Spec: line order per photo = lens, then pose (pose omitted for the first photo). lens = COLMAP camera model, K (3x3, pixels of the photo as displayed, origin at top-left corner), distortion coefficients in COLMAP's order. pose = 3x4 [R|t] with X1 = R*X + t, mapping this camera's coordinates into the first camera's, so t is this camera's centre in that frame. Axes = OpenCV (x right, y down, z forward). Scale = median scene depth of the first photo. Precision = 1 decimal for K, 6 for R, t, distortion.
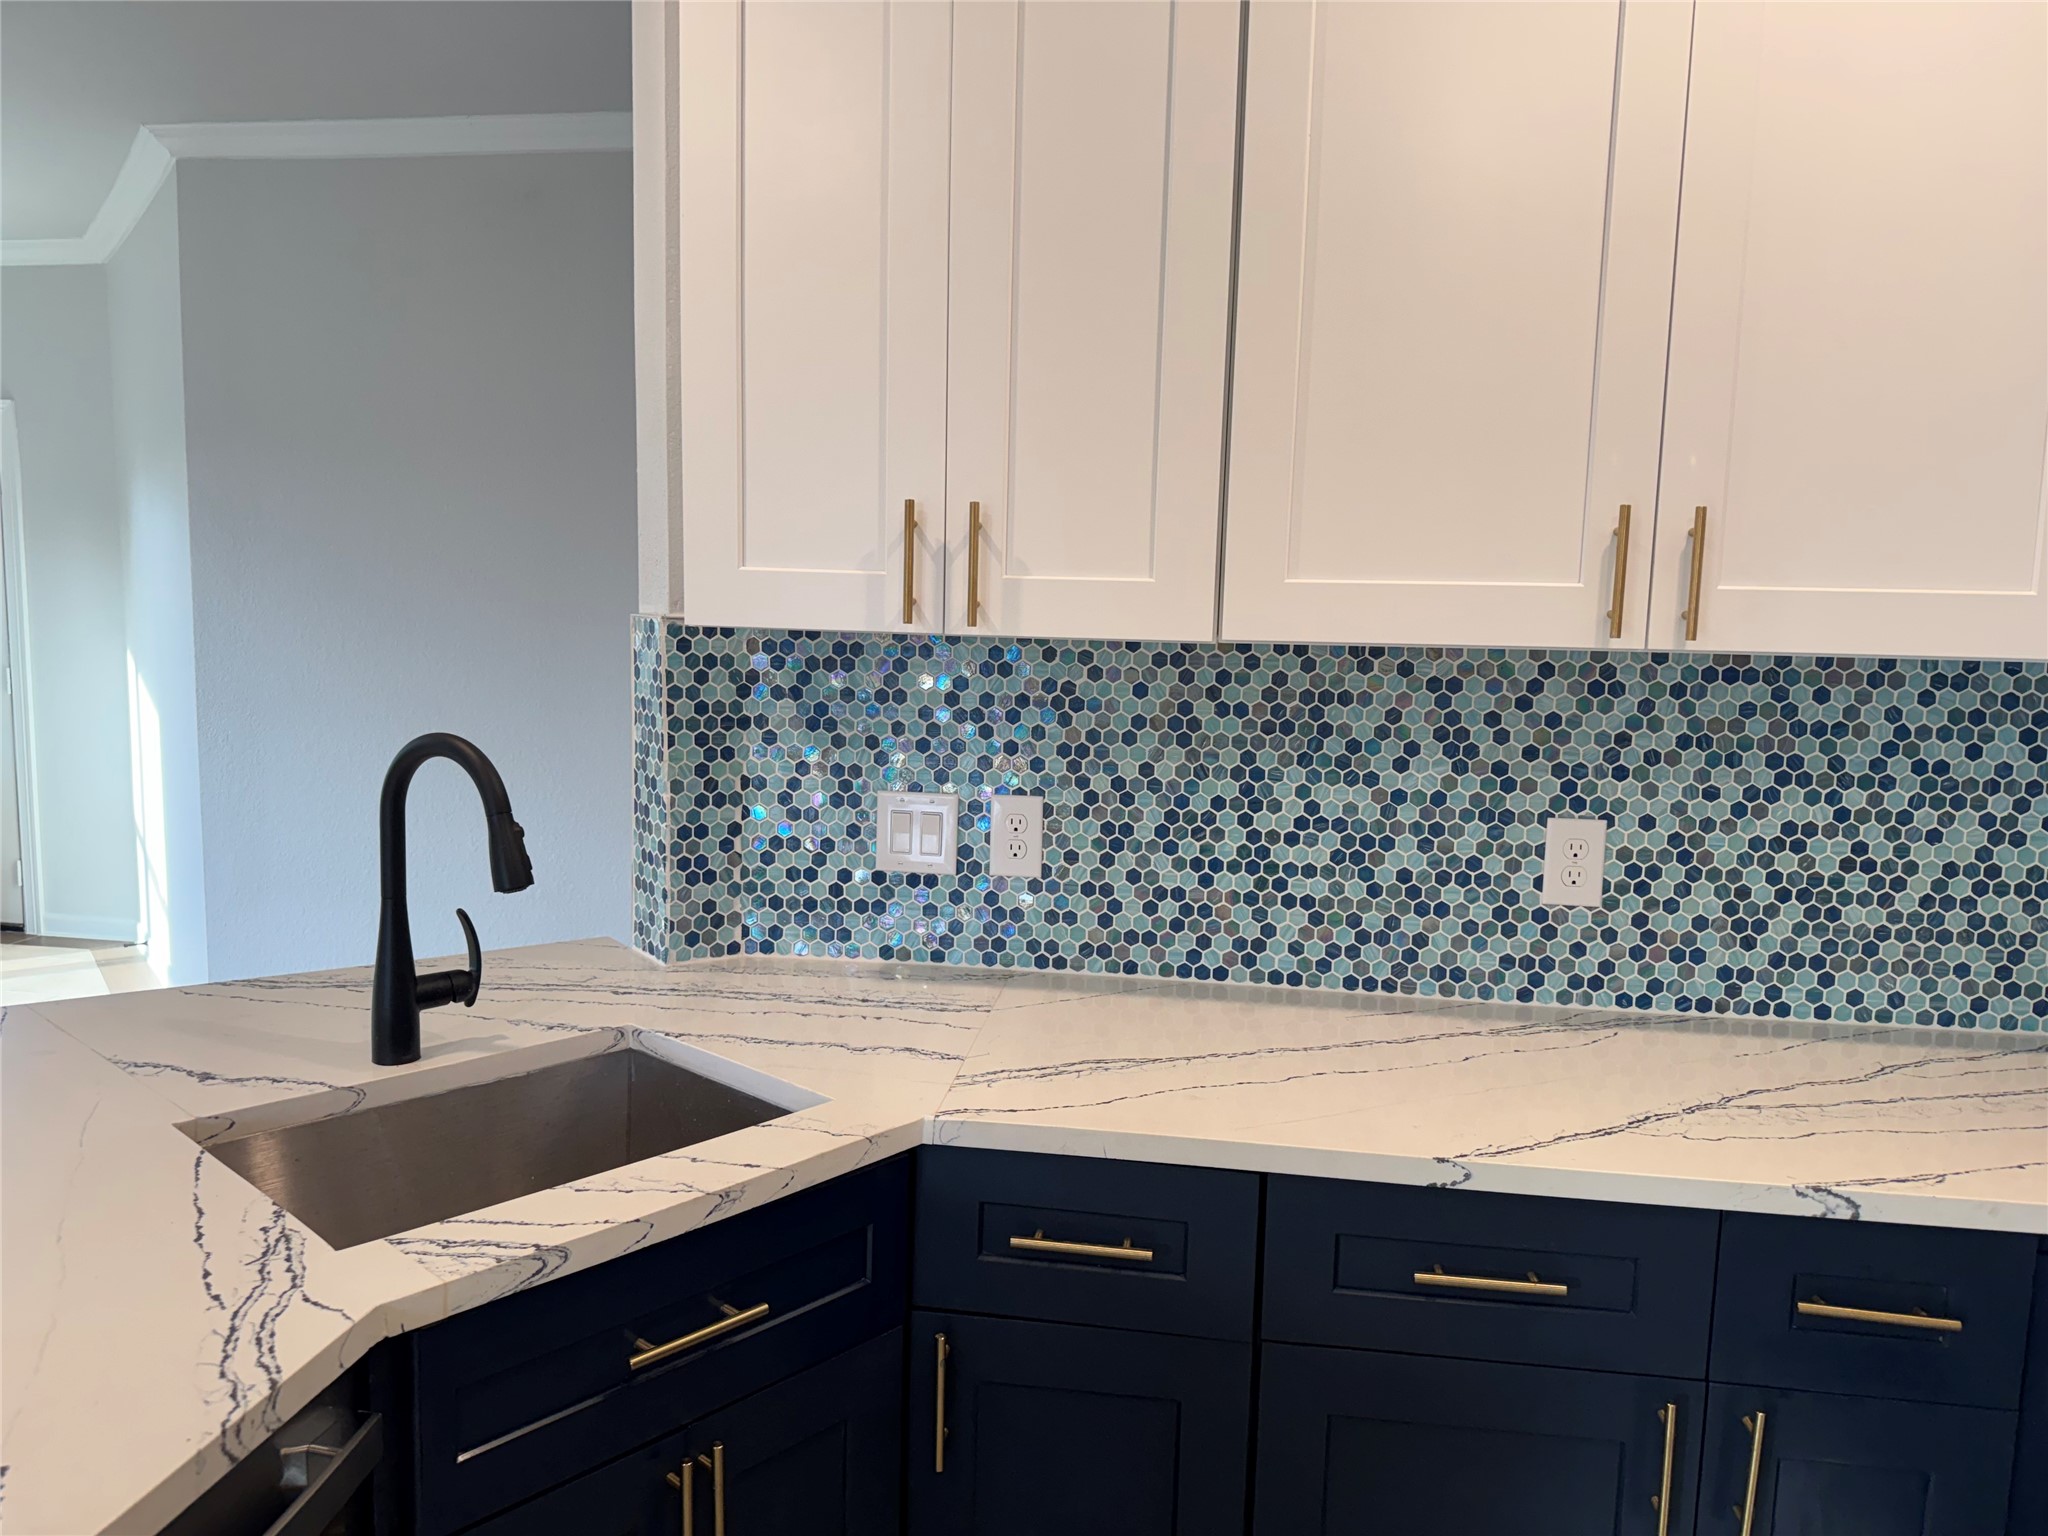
lens RADIAL K [[1428.0, 0, 1049.1], [0, 1428.0, 775.2], [0, 0, 1]] dist [0.067042, -0.102757]
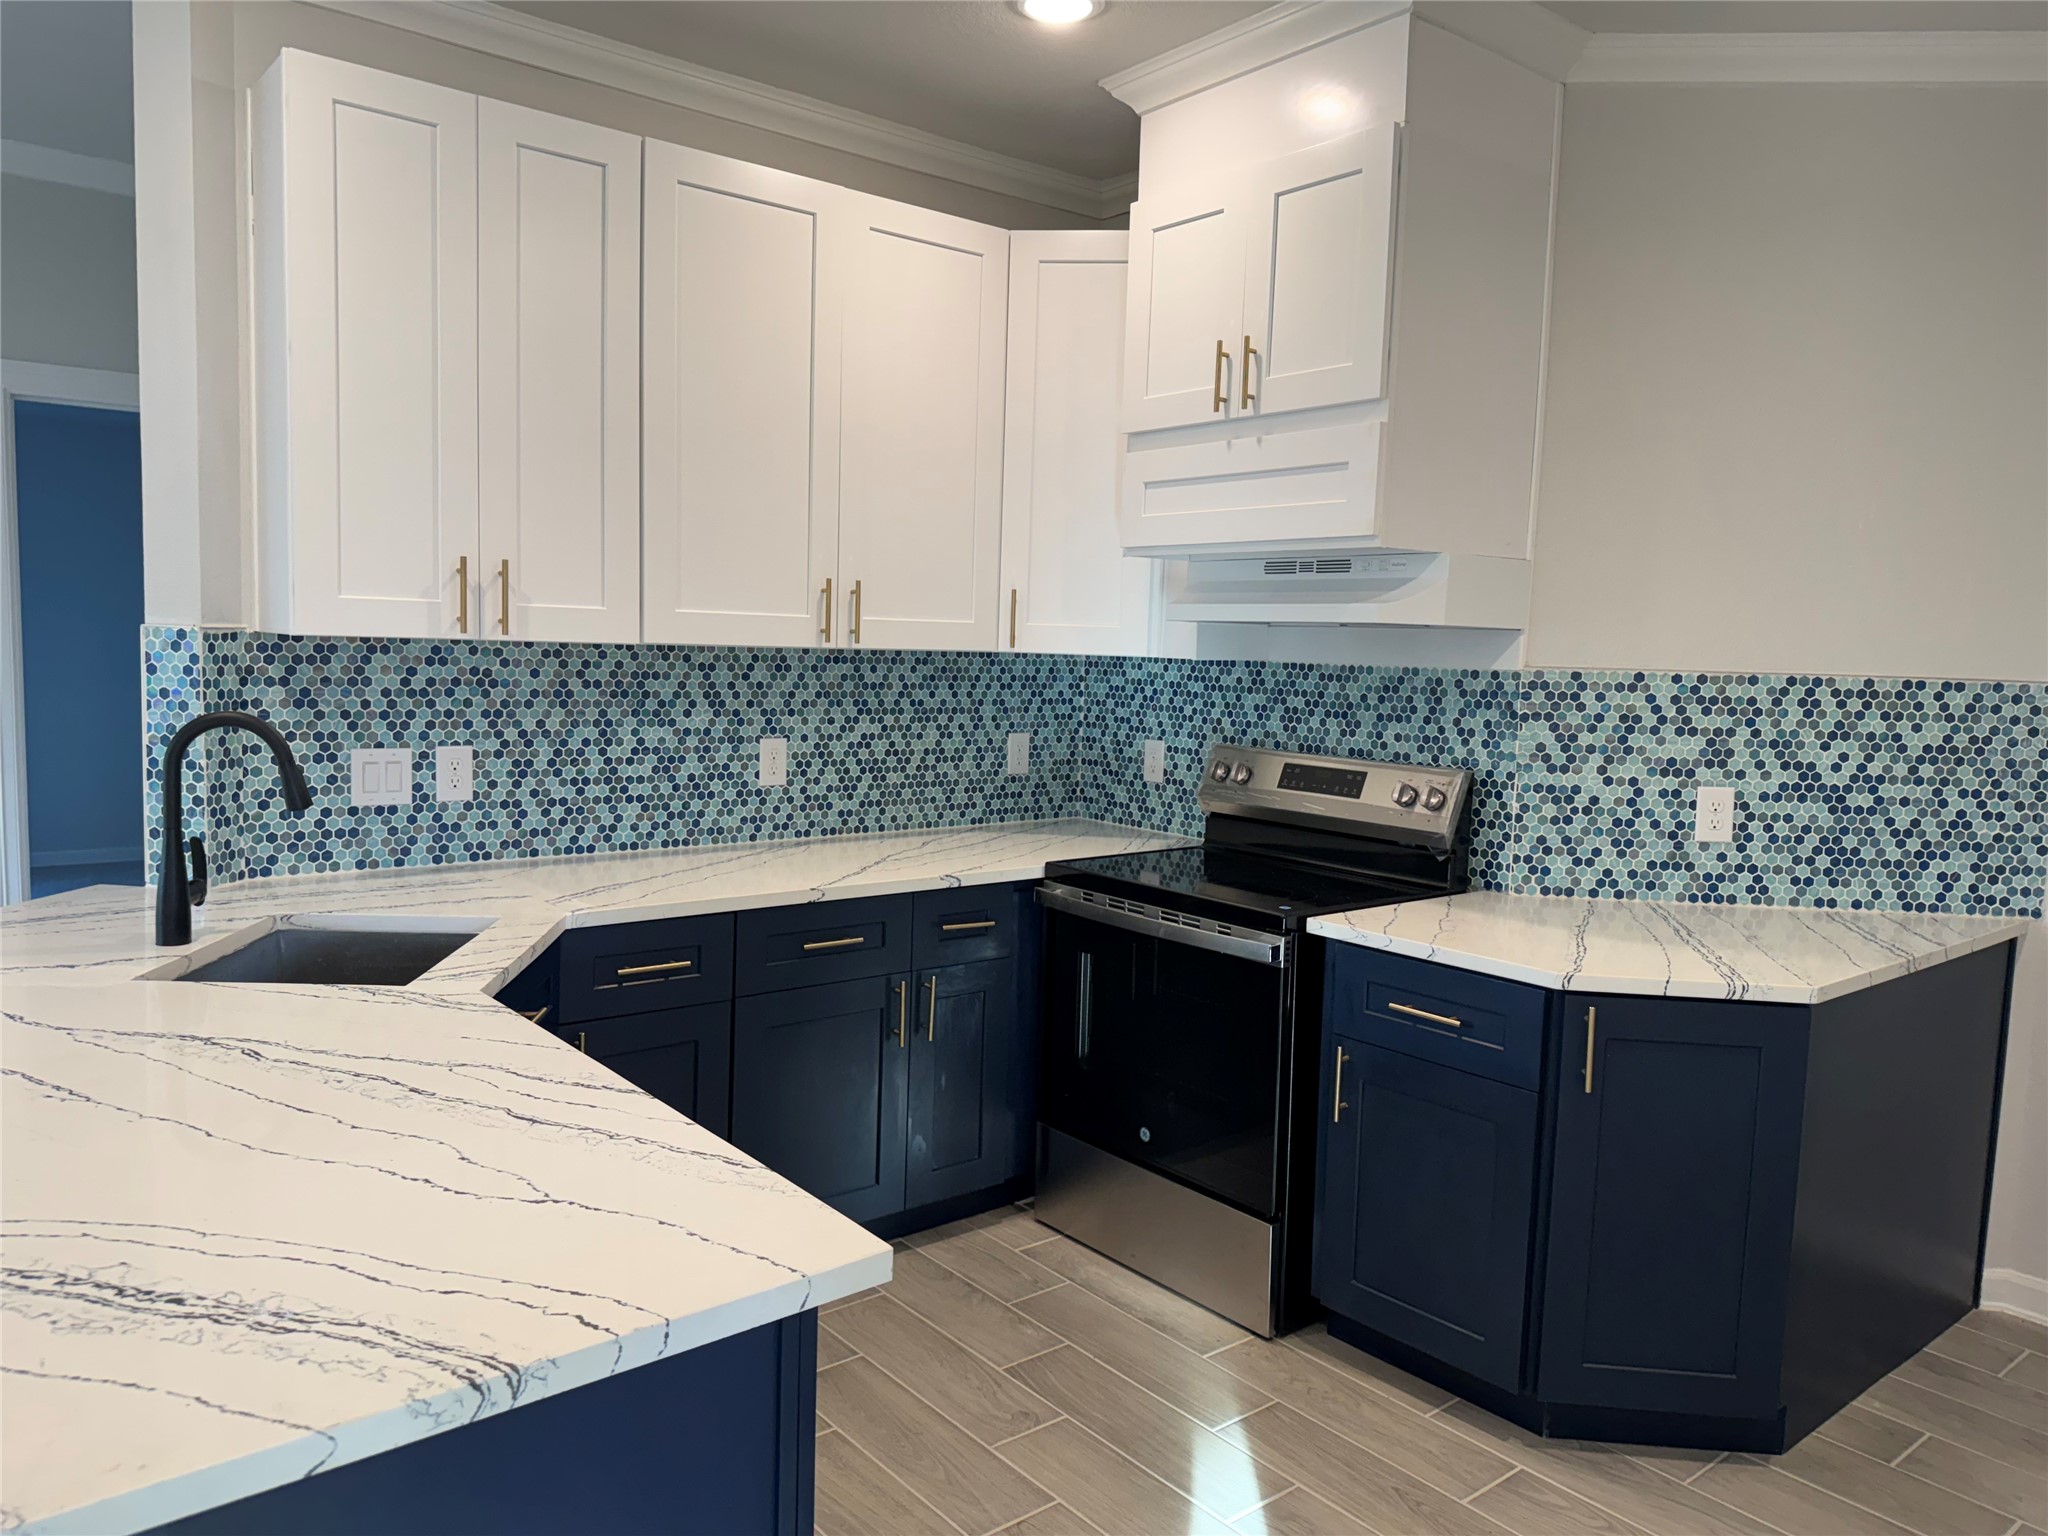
lens RADIAL K [[1398.6, 0, 1024.0], [0, 1398.6, 768.0], [0, 0, 1]] dist [0.097229, -0.143496]
pose [[0.673407, -0.072021, 0.735755, -0.741117], [0.069660, 0.996997, 0.033836, 0.029718], [-0.735982, 0.028467, 0.676402, -0.452213]]
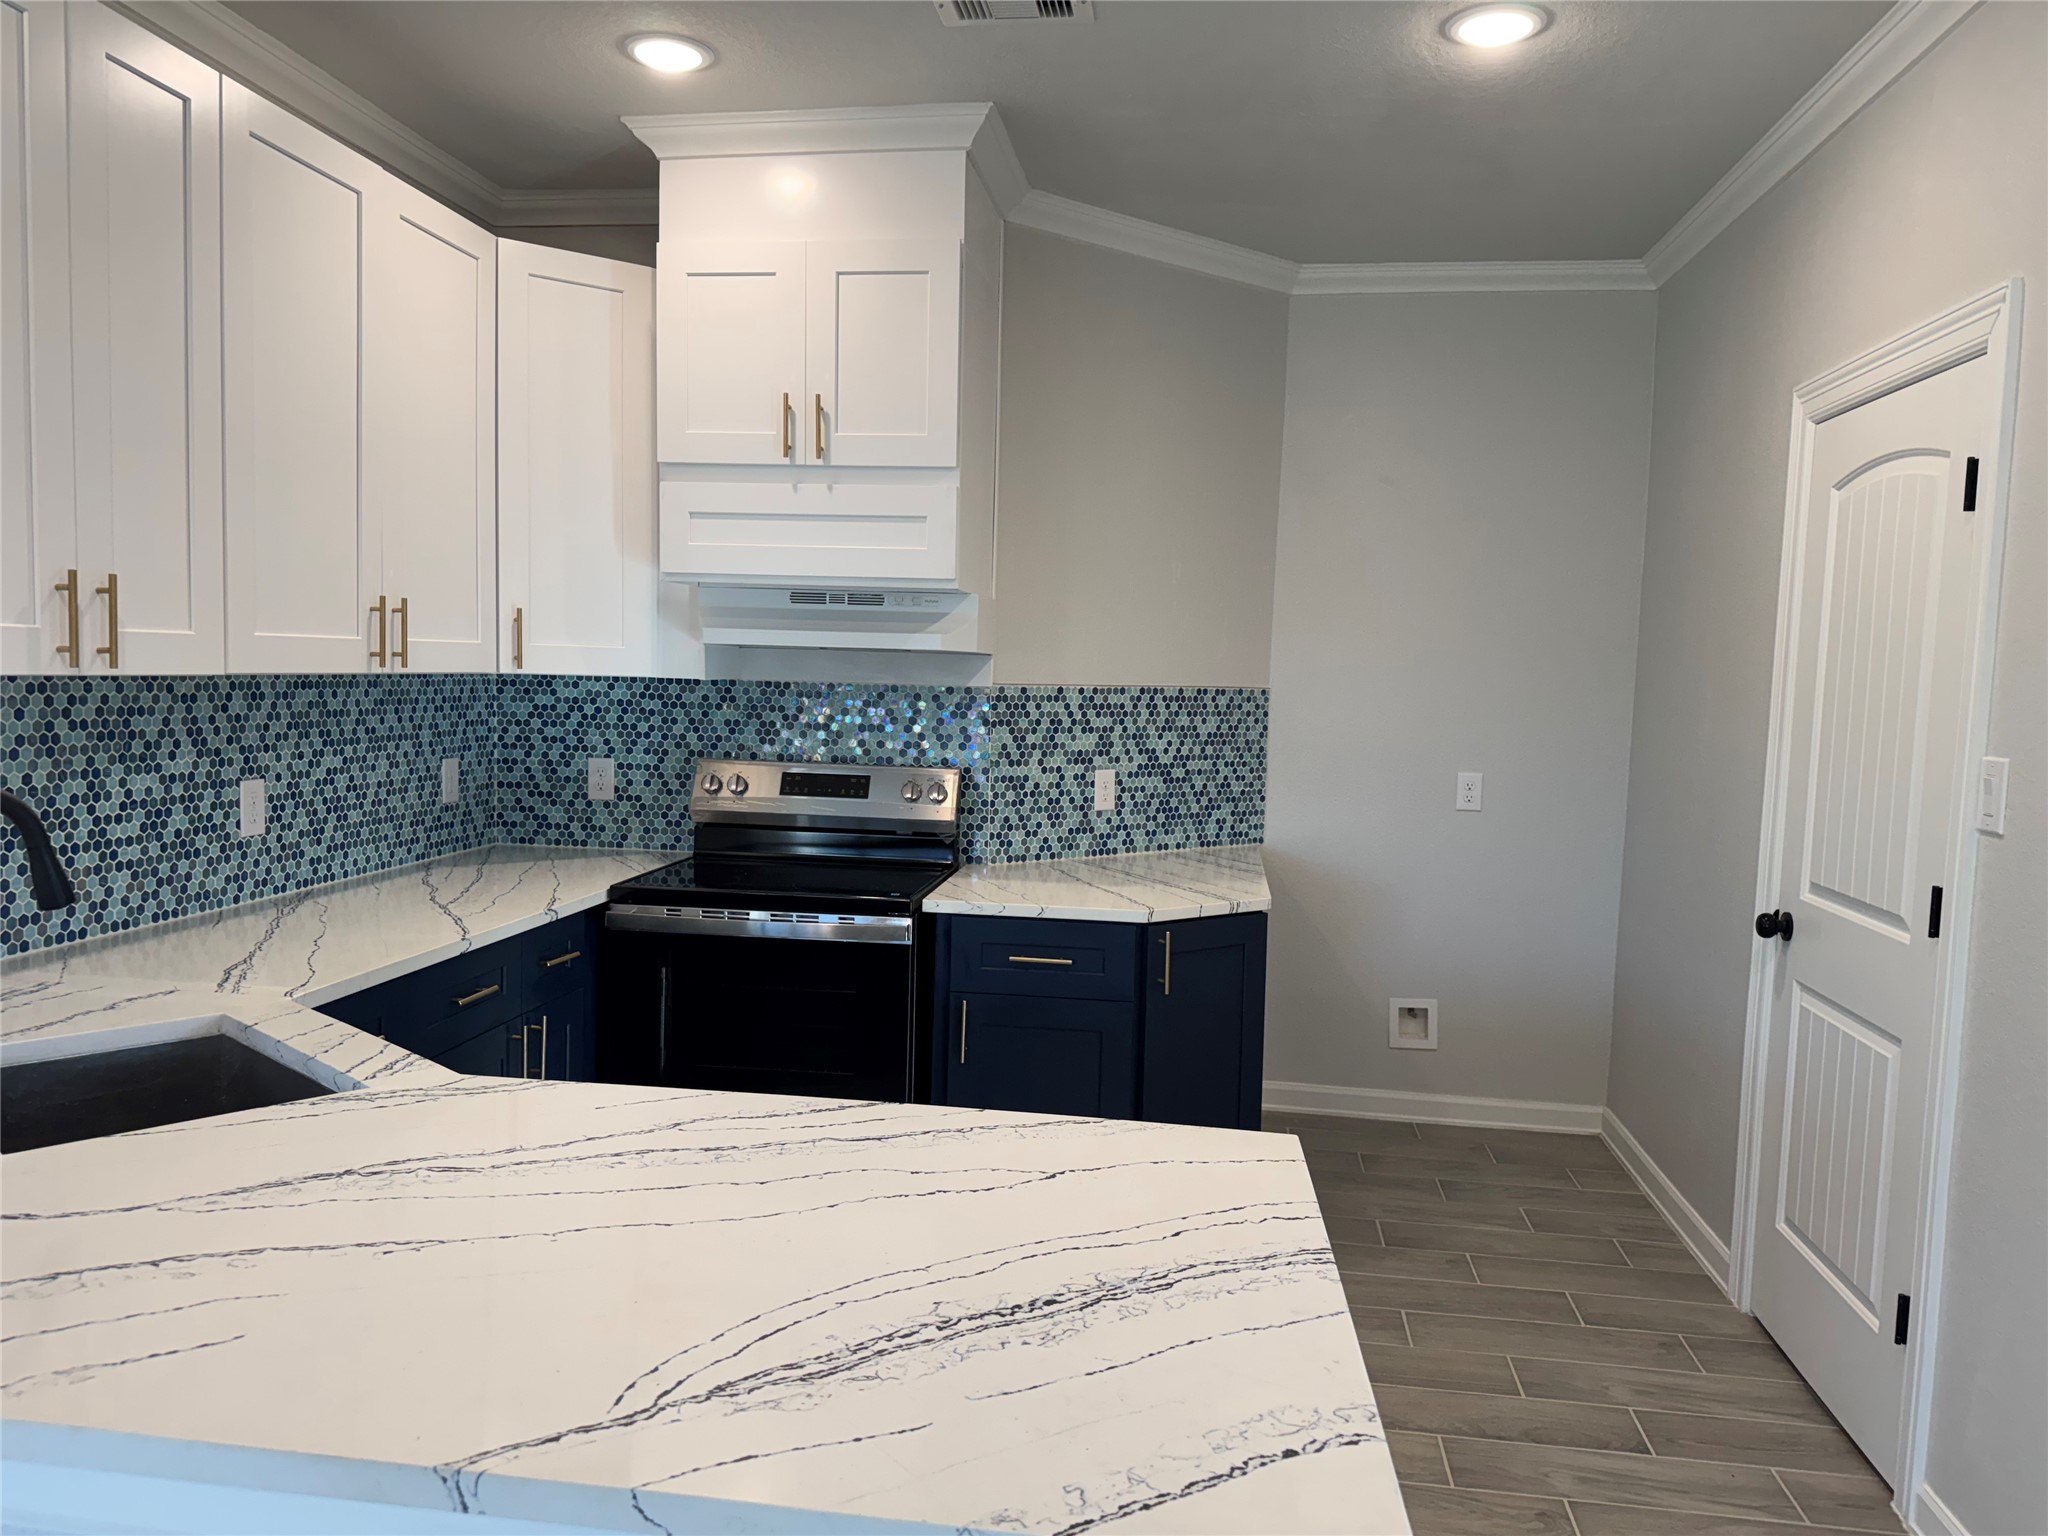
lens RADIAL K [[1398.6, 0, 1024.0], [0, 1398.6, 768.0], [0, 0, 1]] dist [0.097229, -0.143496]
pose [[-0.003838, -0.095194, 0.995451, -1.166565], [0.086817, 0.991668, 0.095167, -0.056152], [-0.996217, 0.086788, 0.004458, 0.155304]]
